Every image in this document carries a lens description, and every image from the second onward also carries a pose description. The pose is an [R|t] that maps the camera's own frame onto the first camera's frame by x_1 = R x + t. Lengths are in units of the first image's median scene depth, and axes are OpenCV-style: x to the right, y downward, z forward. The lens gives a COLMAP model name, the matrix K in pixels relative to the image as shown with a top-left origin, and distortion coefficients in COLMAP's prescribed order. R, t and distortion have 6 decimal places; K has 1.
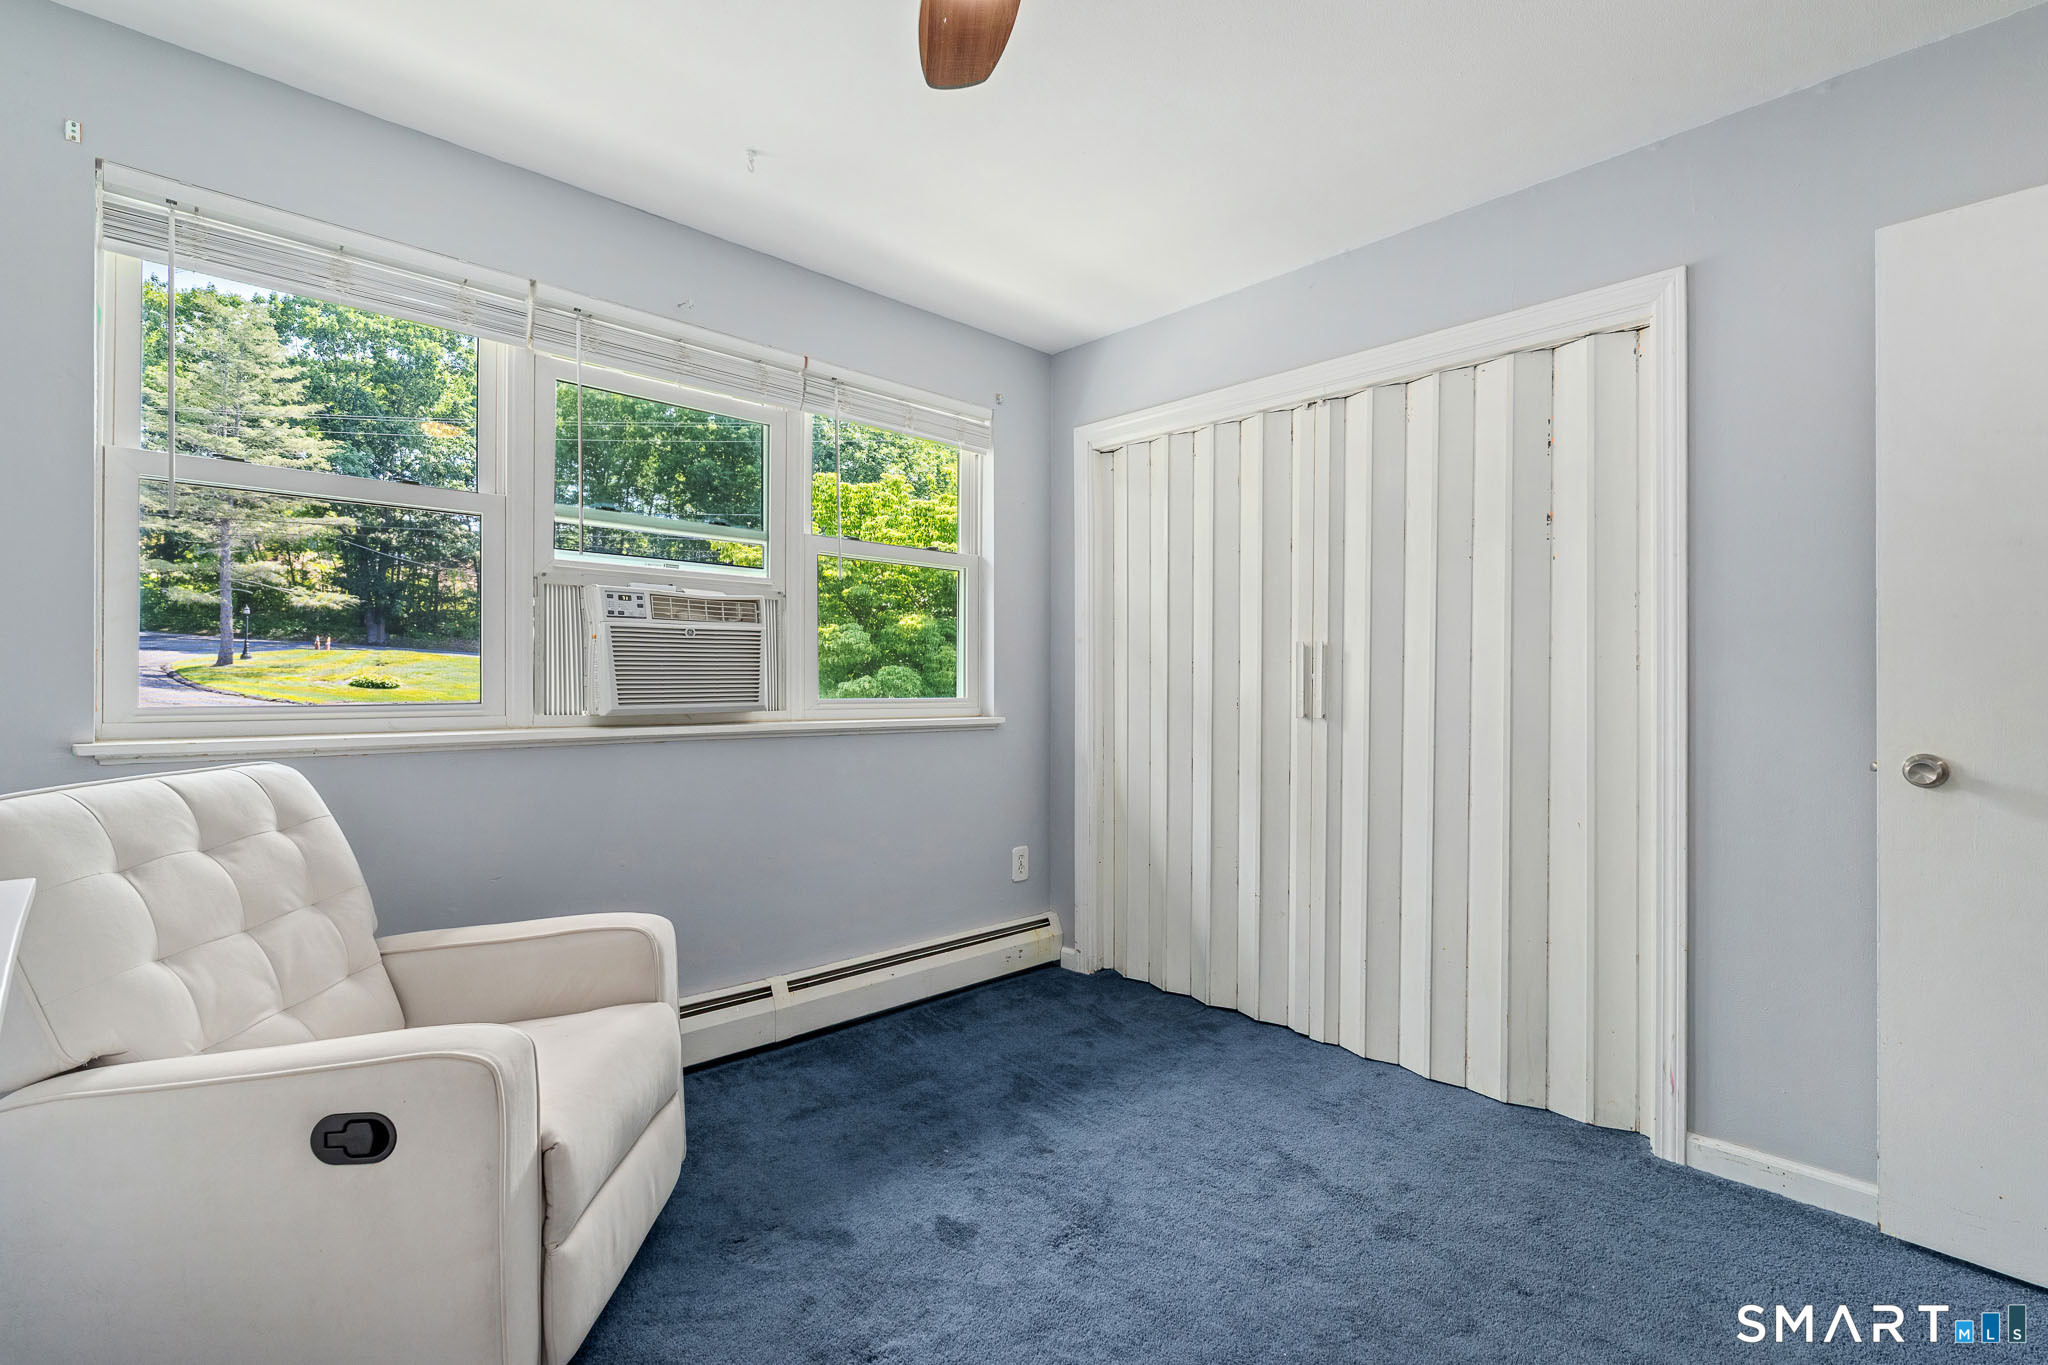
lens RADIAL K [[914.0, 0, 1017.0], [0, 914.0, 678.0], [0, 0, 1]] dist [0.000539, 0.000057]
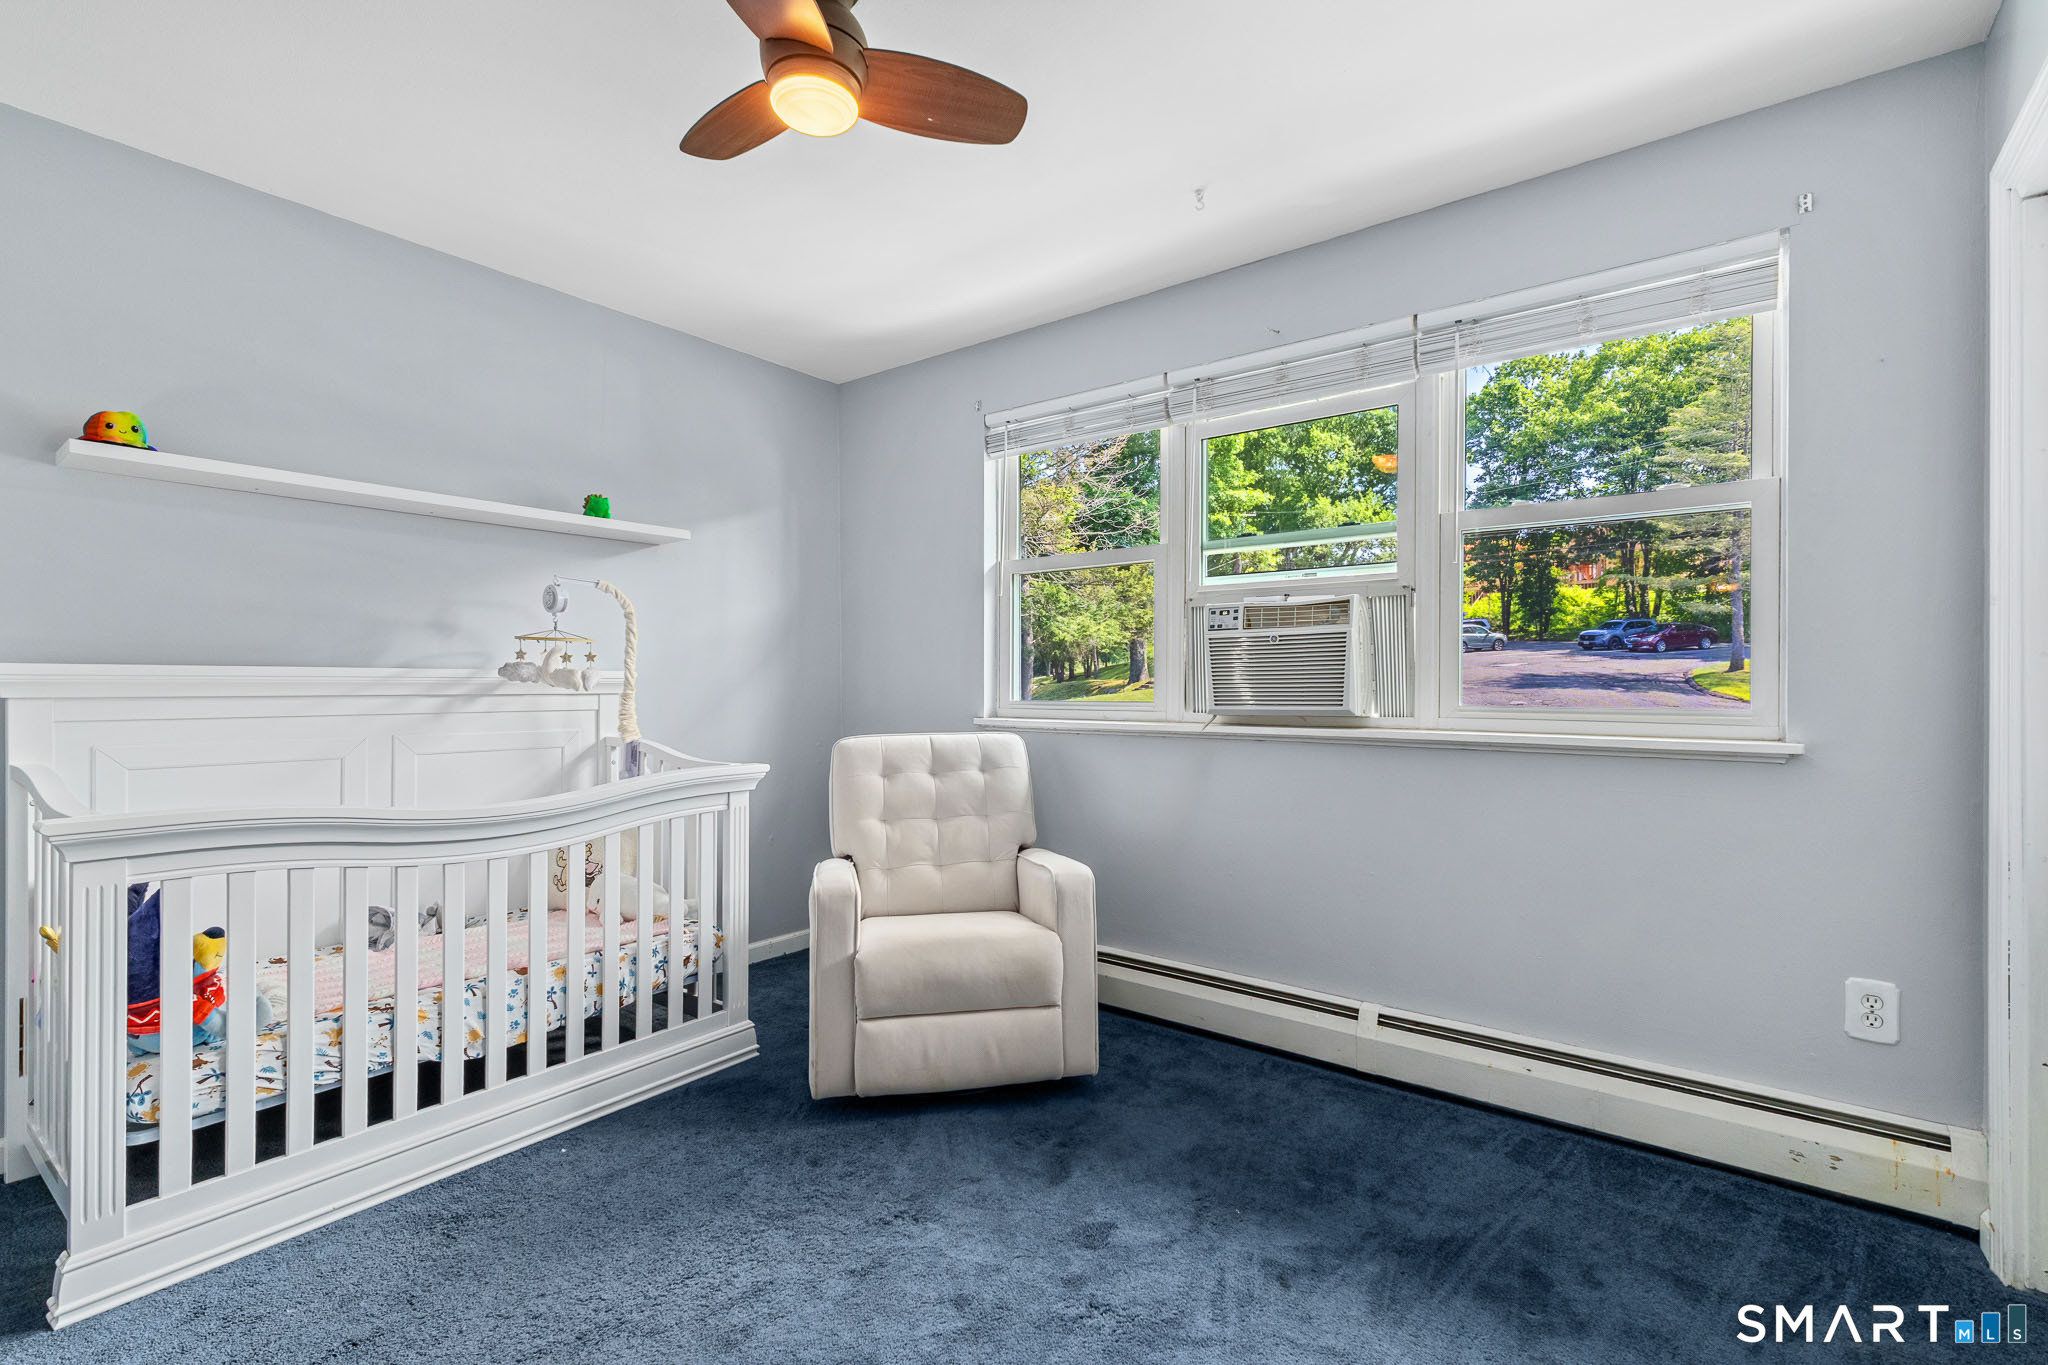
lens RADIAL K [[914.0, 0, 1017.0], [0, 914.0, 678.0], [0, 0, 1]] dist [0.000539, 0.000057]
pose [[0.149007, -0.012181, -0.988761, 0.608282], [0.006581, 0.999914, -0.011326, 0.005496], [0.988814, -0.004819, 0.149074, 0.514414]]
